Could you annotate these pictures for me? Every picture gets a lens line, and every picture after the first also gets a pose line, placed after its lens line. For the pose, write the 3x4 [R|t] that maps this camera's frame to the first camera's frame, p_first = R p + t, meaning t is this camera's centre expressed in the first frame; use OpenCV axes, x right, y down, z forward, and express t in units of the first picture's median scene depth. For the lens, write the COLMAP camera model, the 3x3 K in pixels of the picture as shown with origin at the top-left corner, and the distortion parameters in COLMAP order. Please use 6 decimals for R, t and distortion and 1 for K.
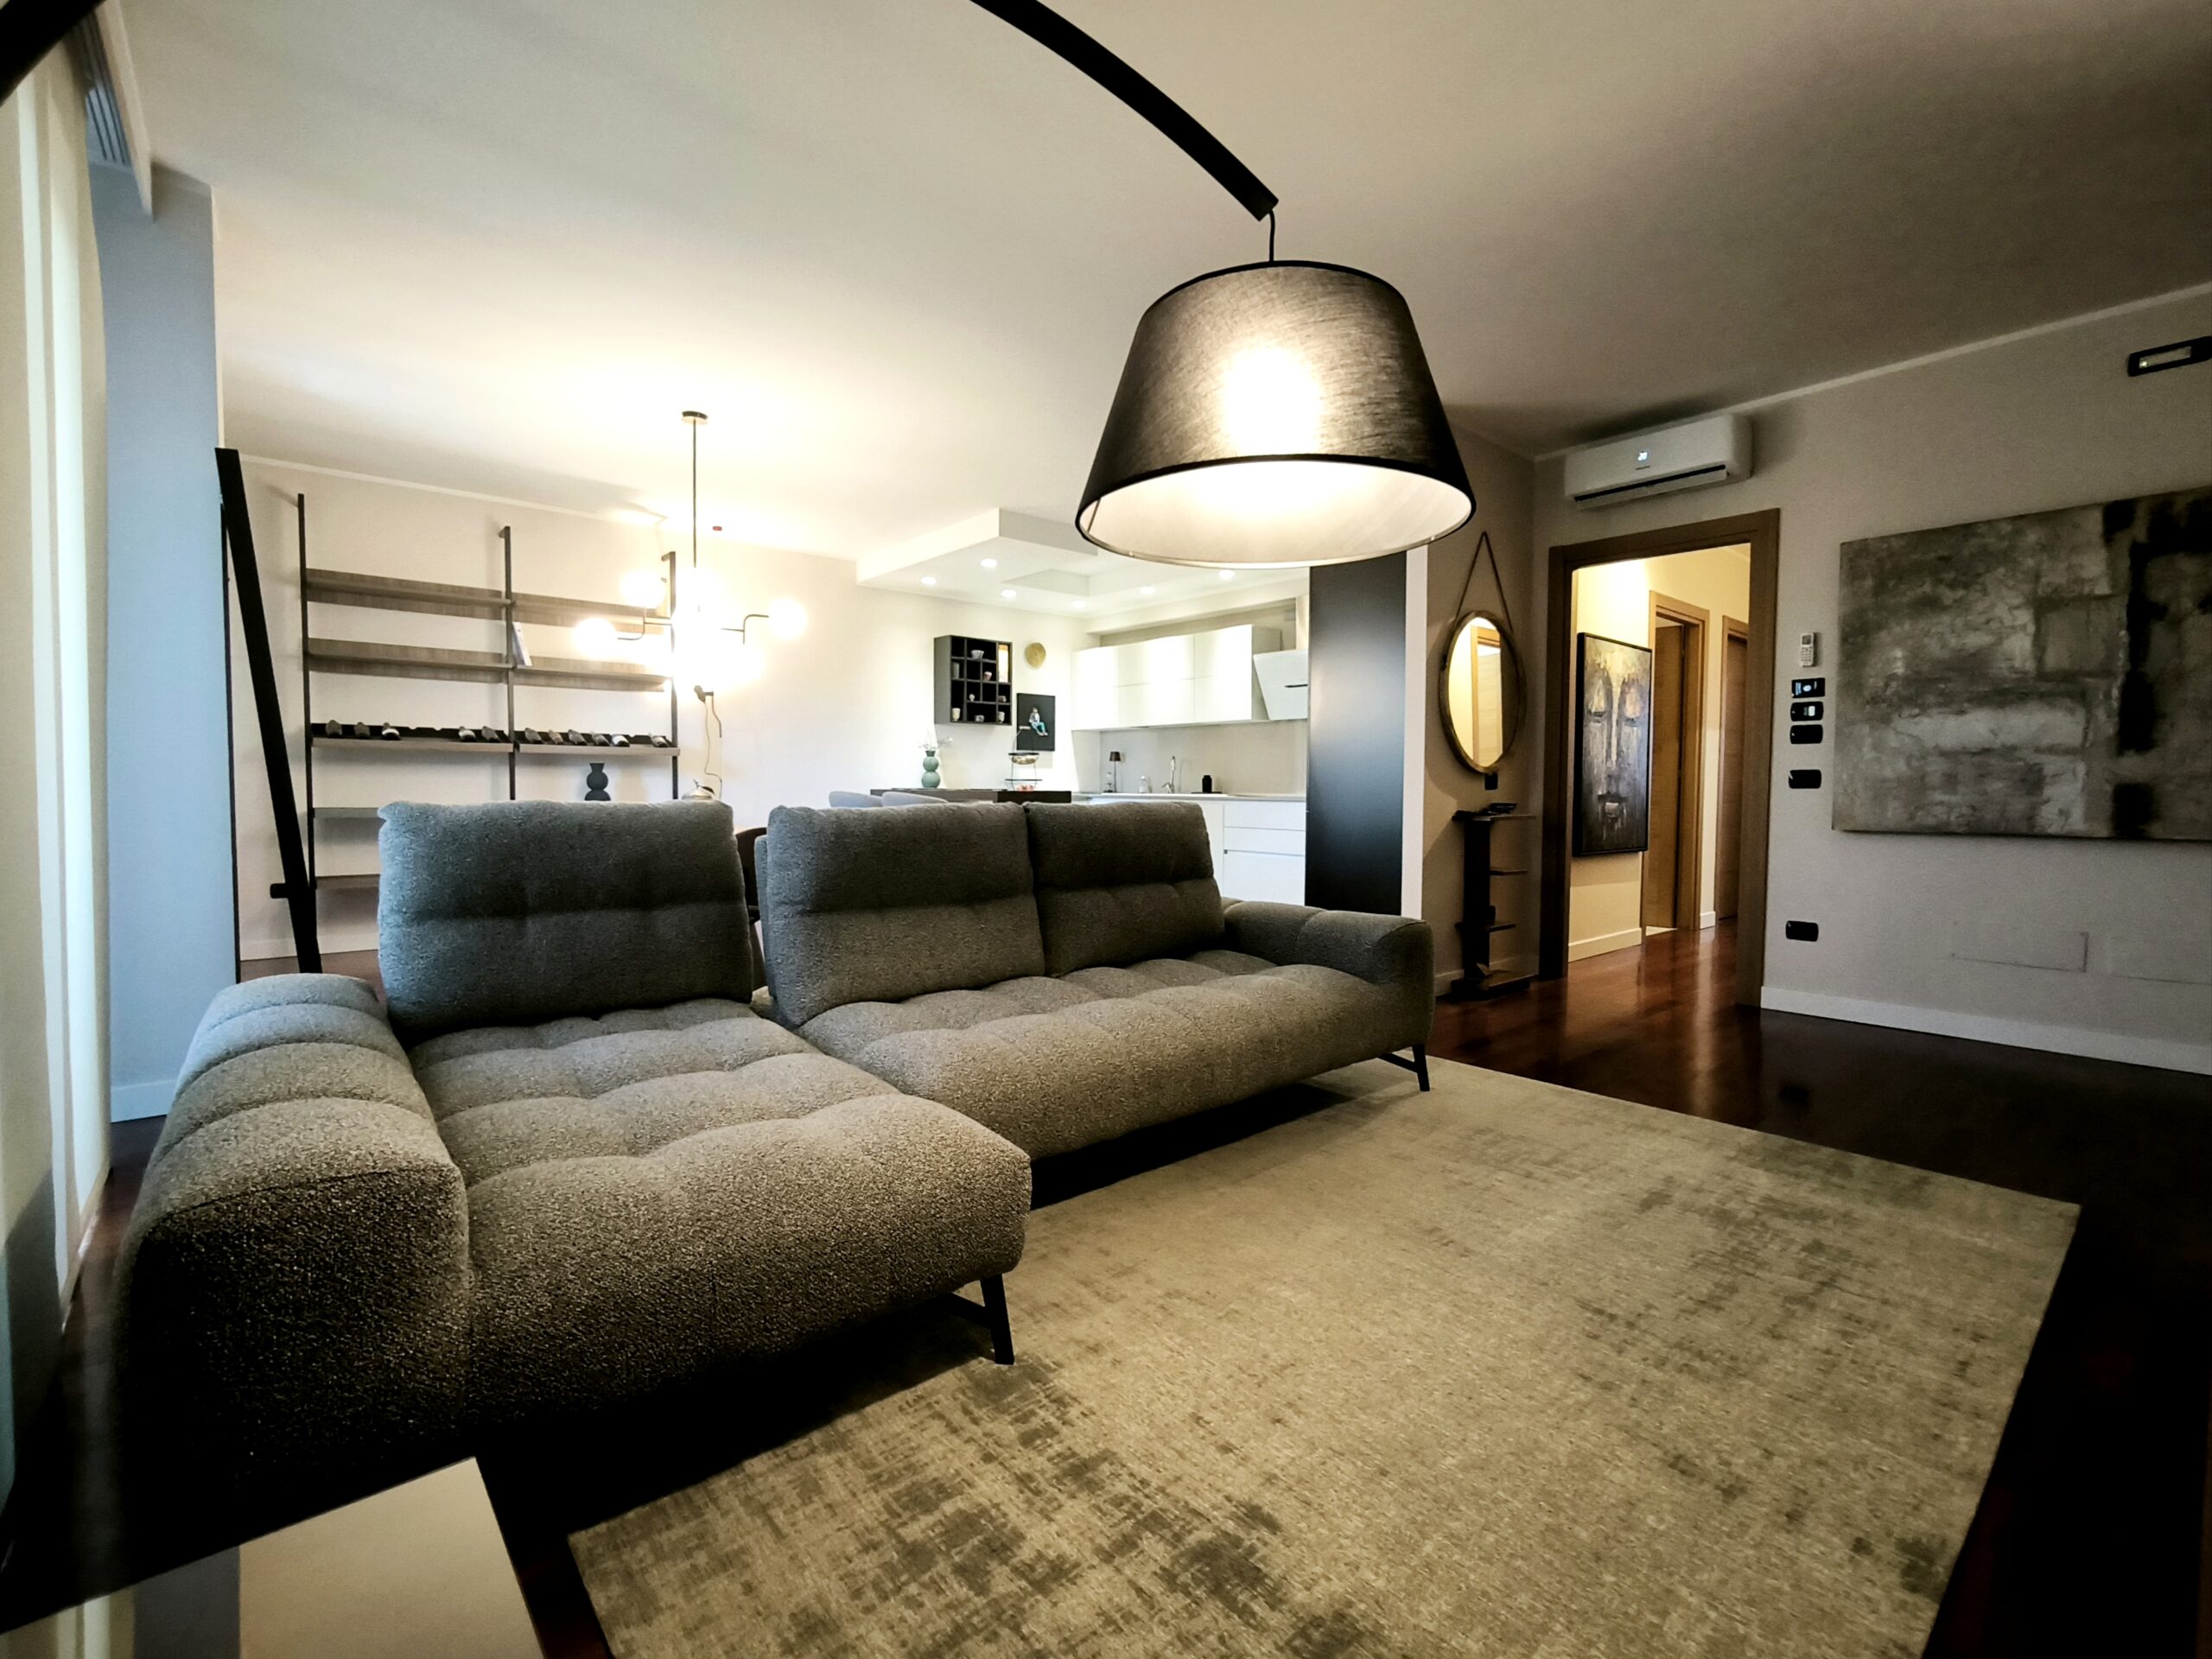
lens RADIAL K [[987.9, 0, 1106.8], [0, 987.9, 824.3], [0, 0, 1]] dist [0.001251, 0.000462]
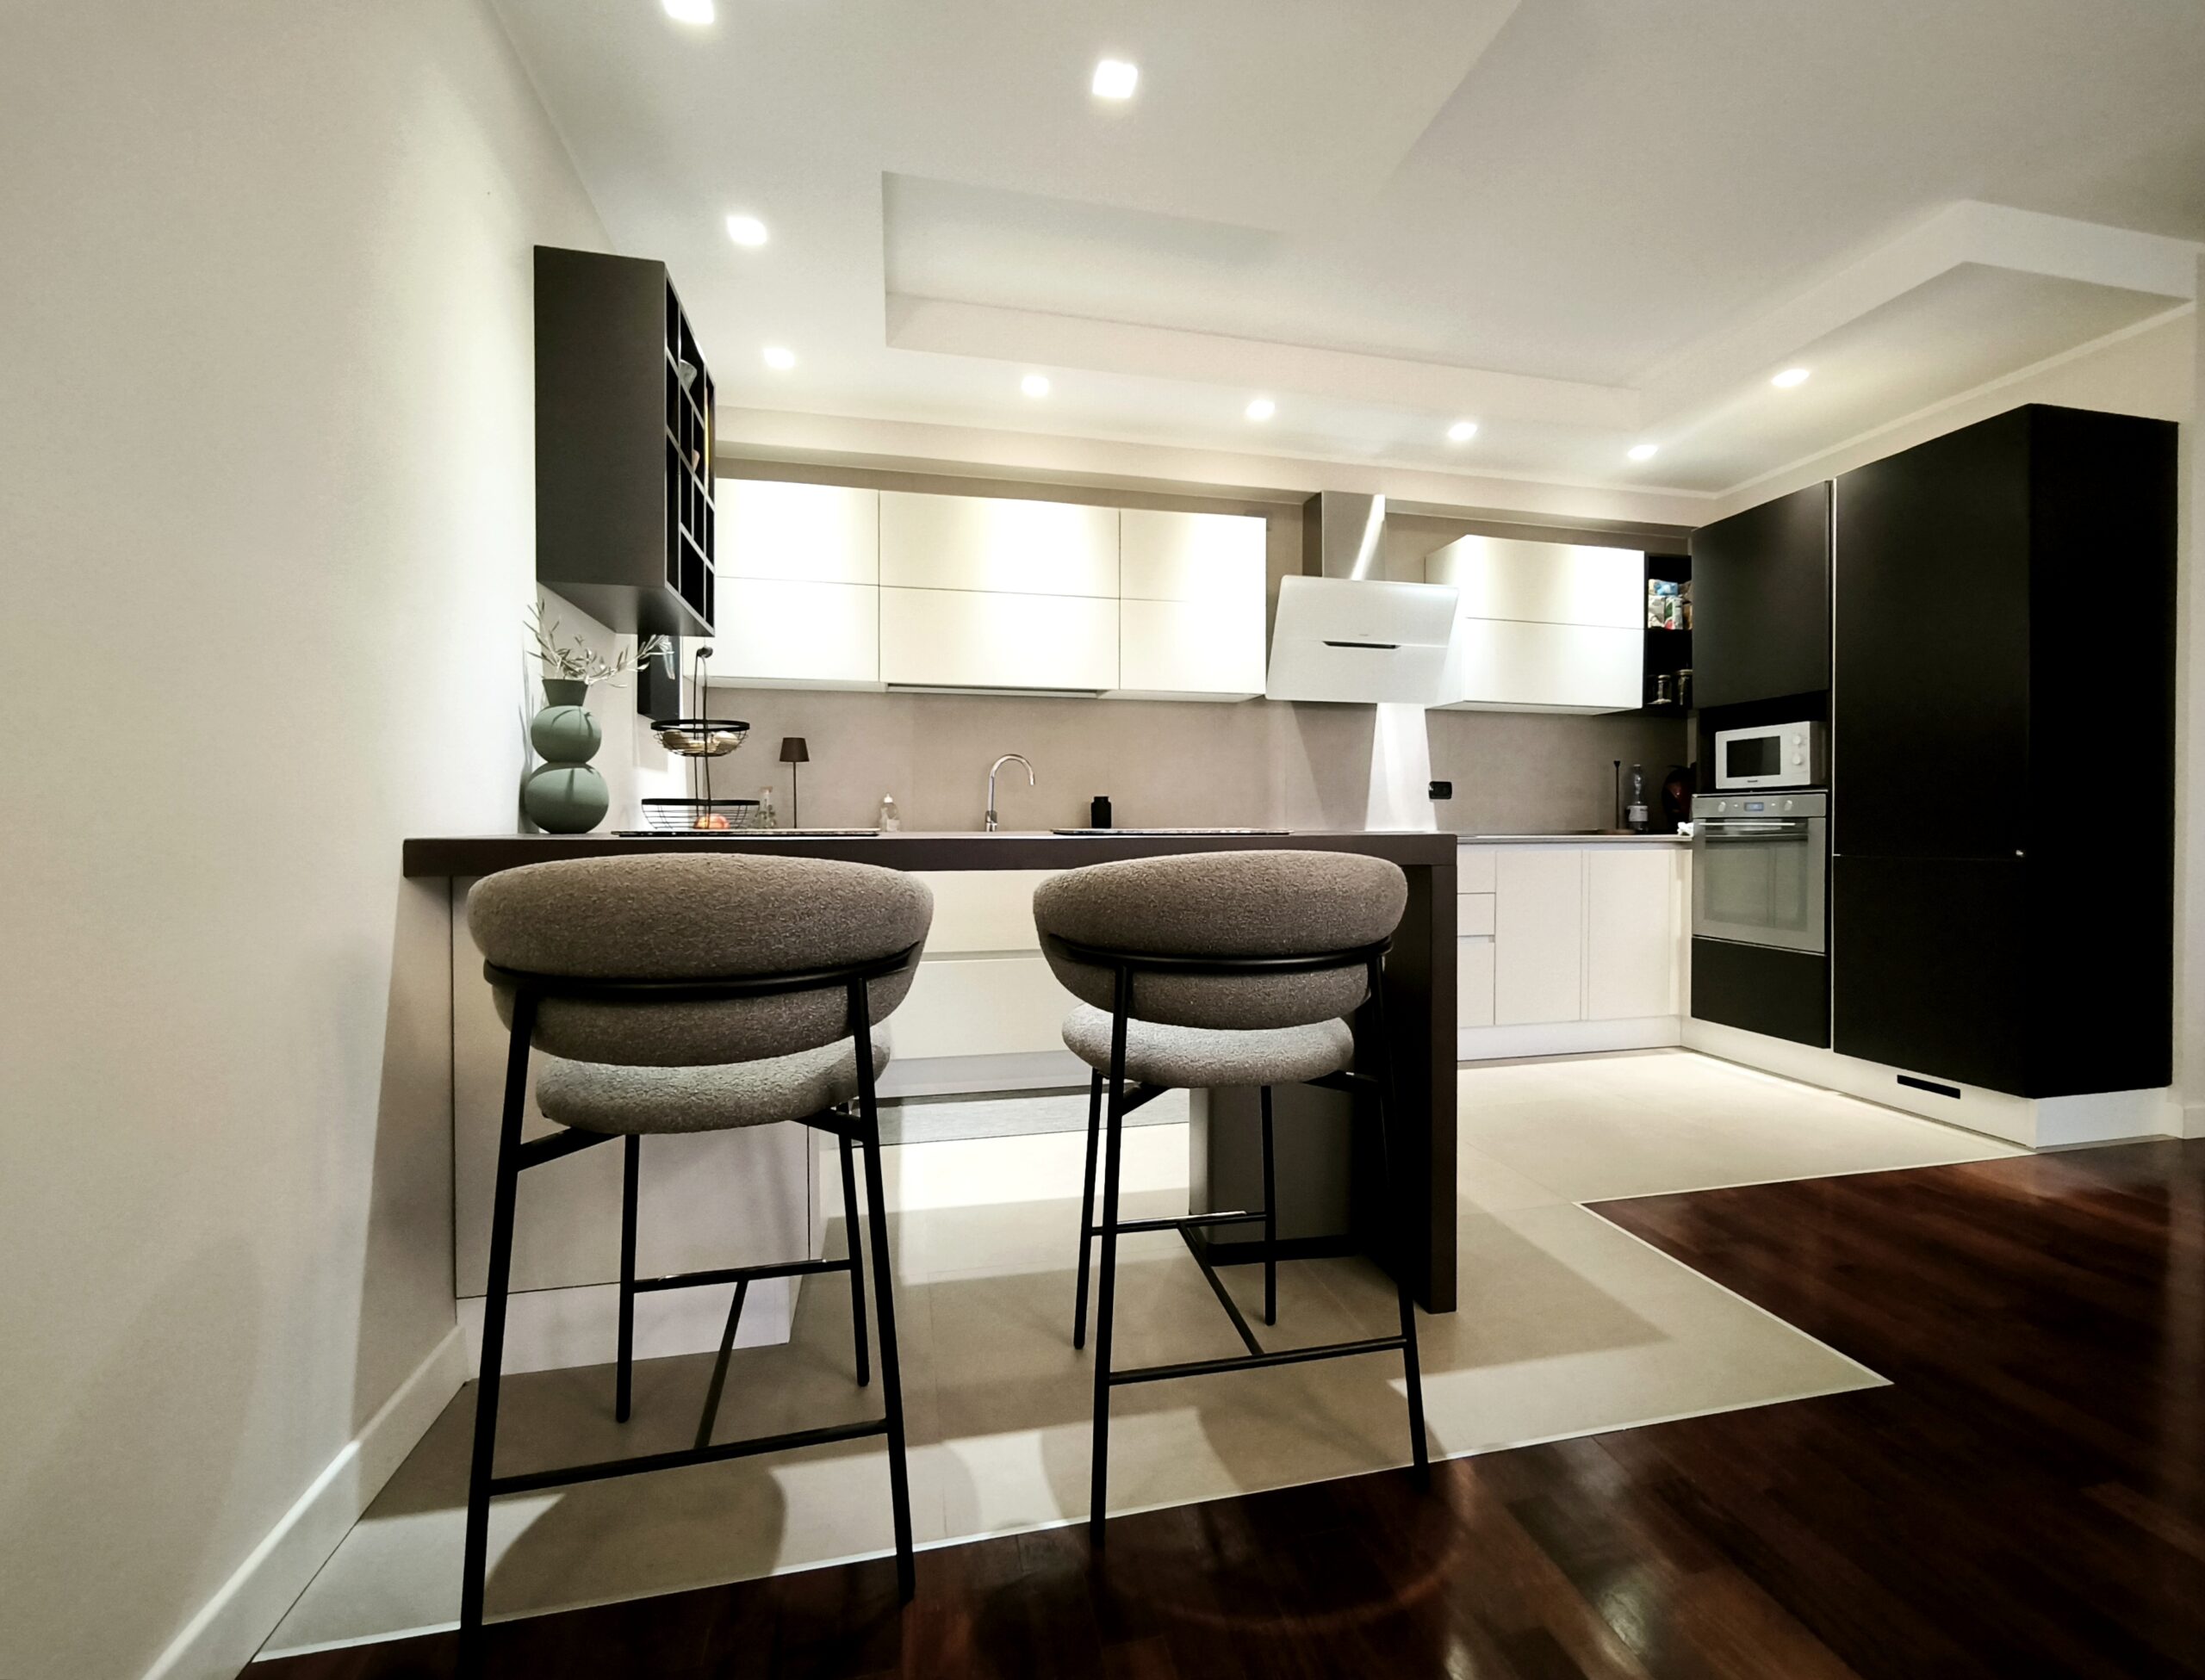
lens RADIAL K [[956.7, 0, 1119.9], [0, 956.7, 825.1], [0, 0, 1]] dist [-0.025141, -0.000111]
pose [[0.477304, -0.010124, 0.878680, -0.706501], [0.039534, 0.999169, -0.009962, -0.064943], [-0.877848, 0.039493, 0.477308, 1.647143]]
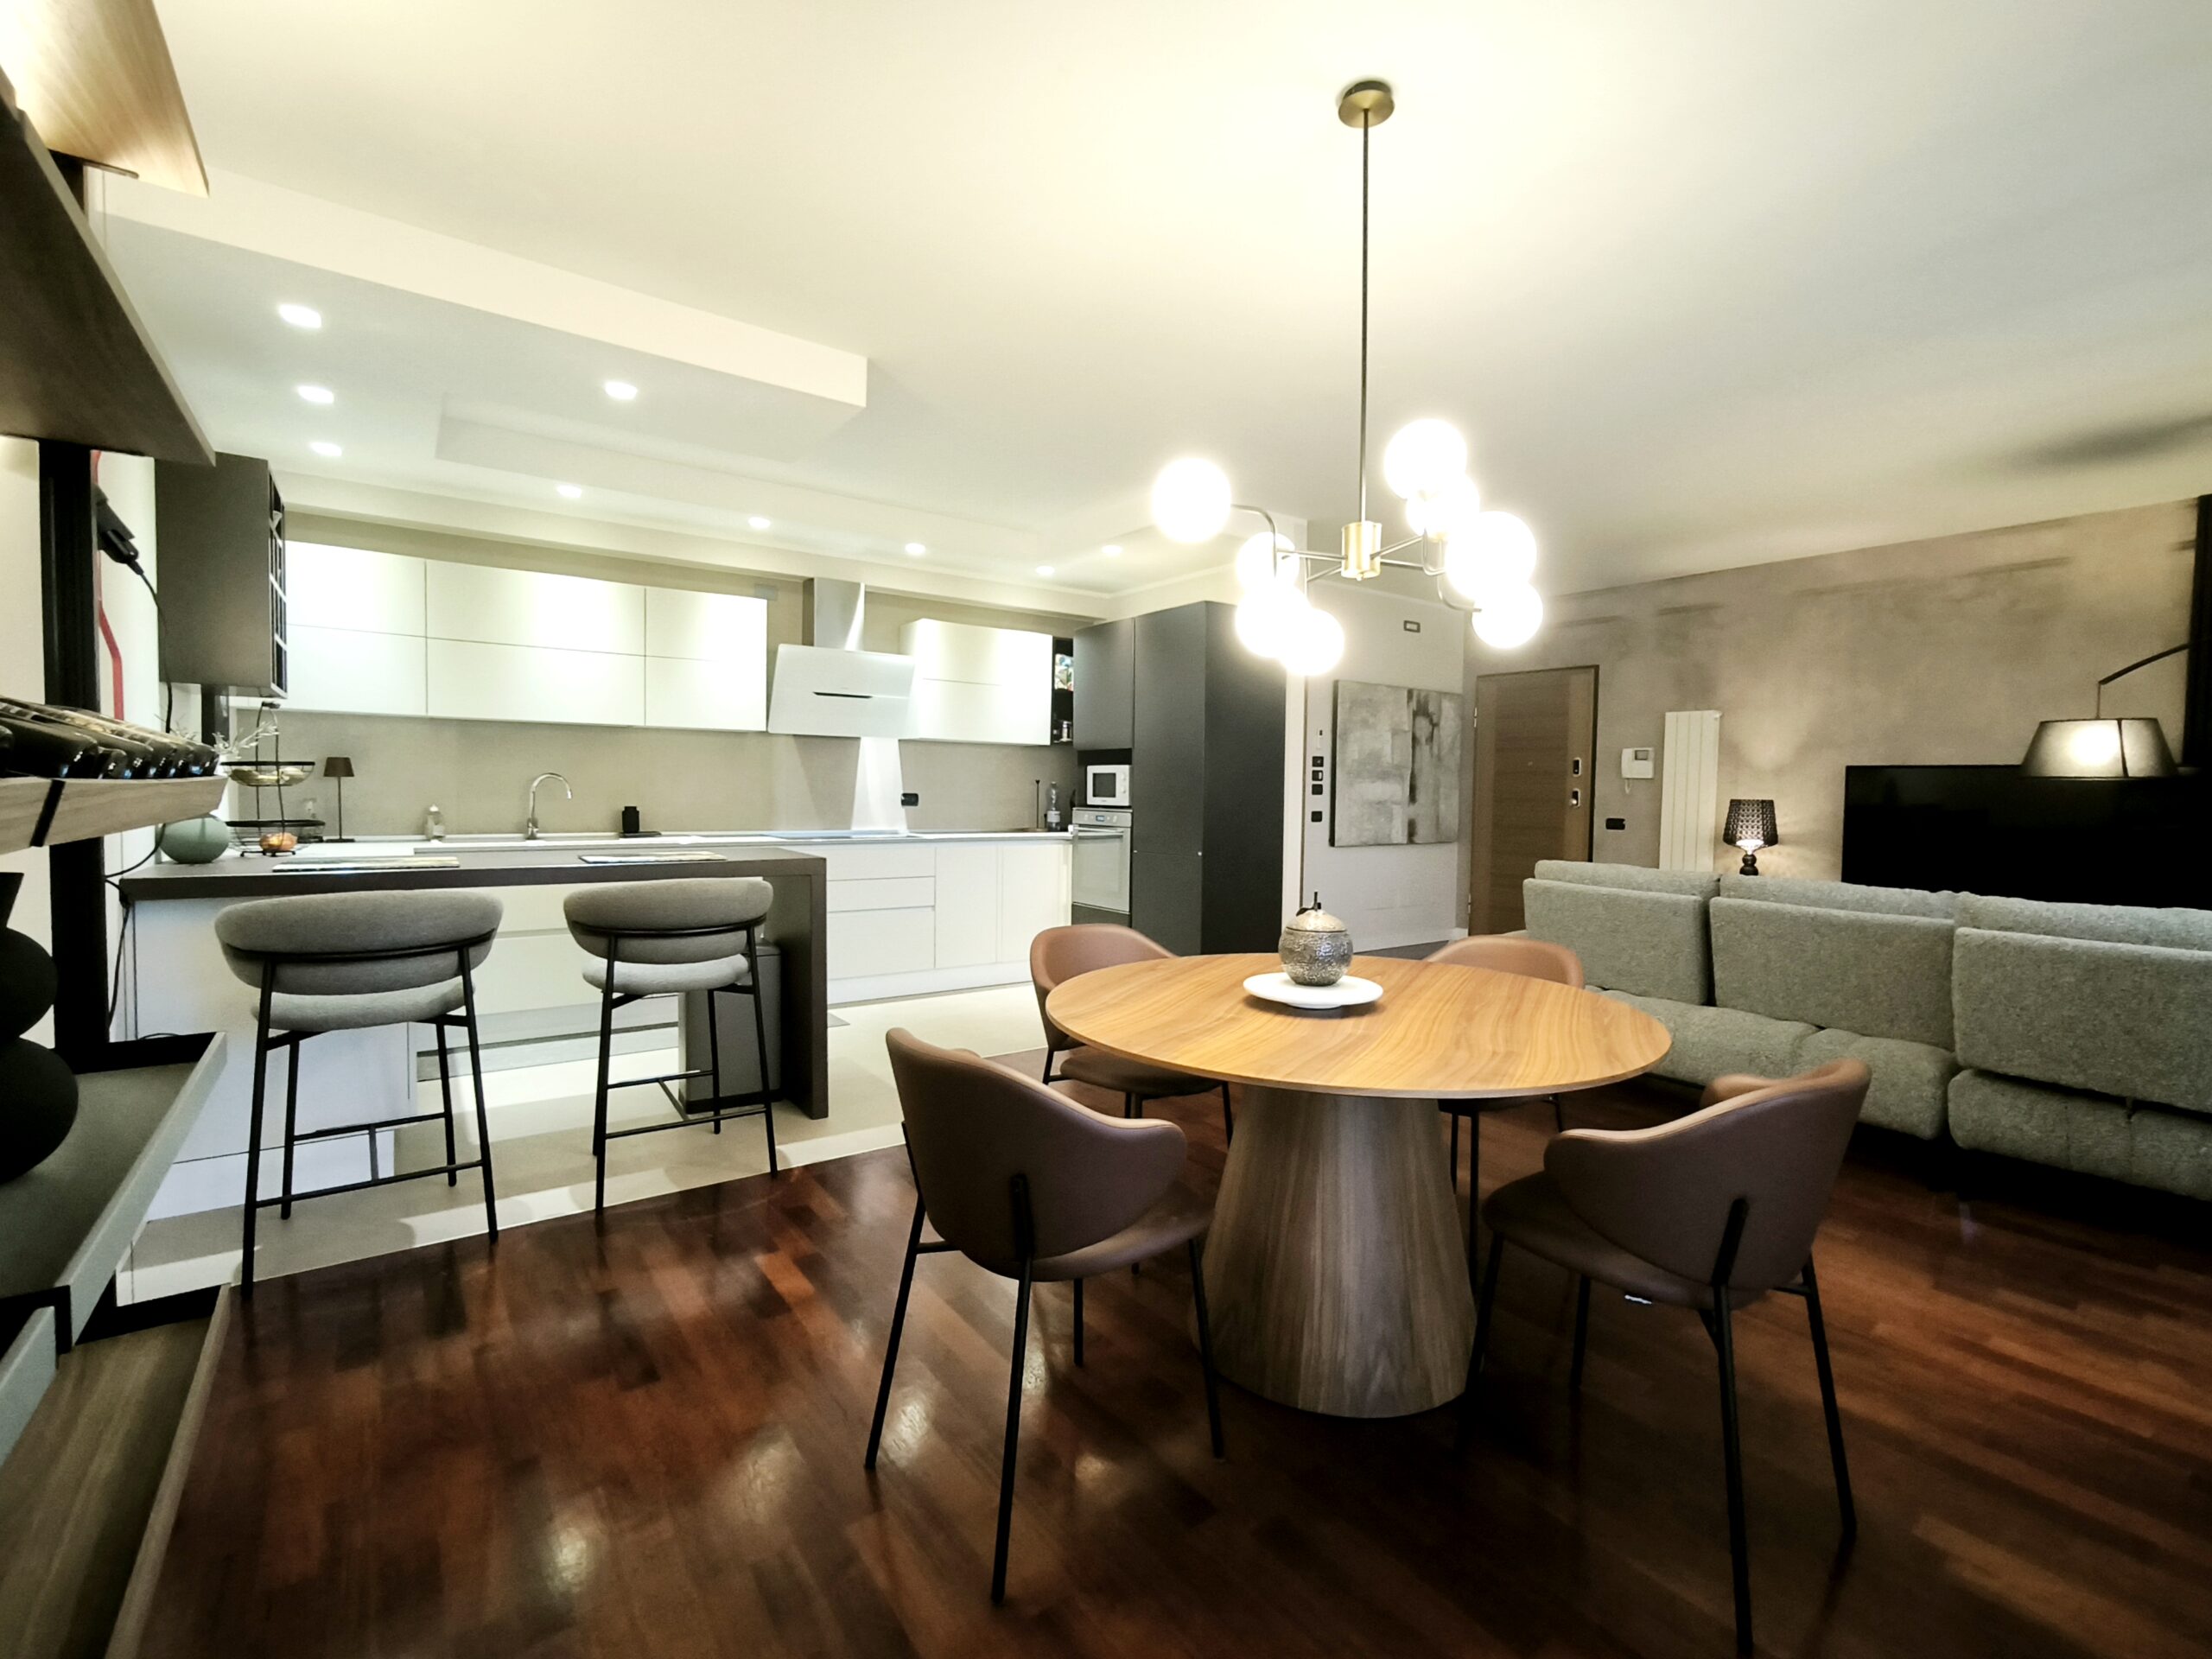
lens RADIAL K [[987.9, 0, 1106.5], [0, 987.9, 831.0], [0, 0, 1]] dist [0.001251, 0.000462]
pose [[0.099742, -0.050197, 0.993746, -1.114634], [0.022732, 0.998581, 0.048160, -0.125756], [-0.994754, 0.017787, 0.100741, 1.355797]]
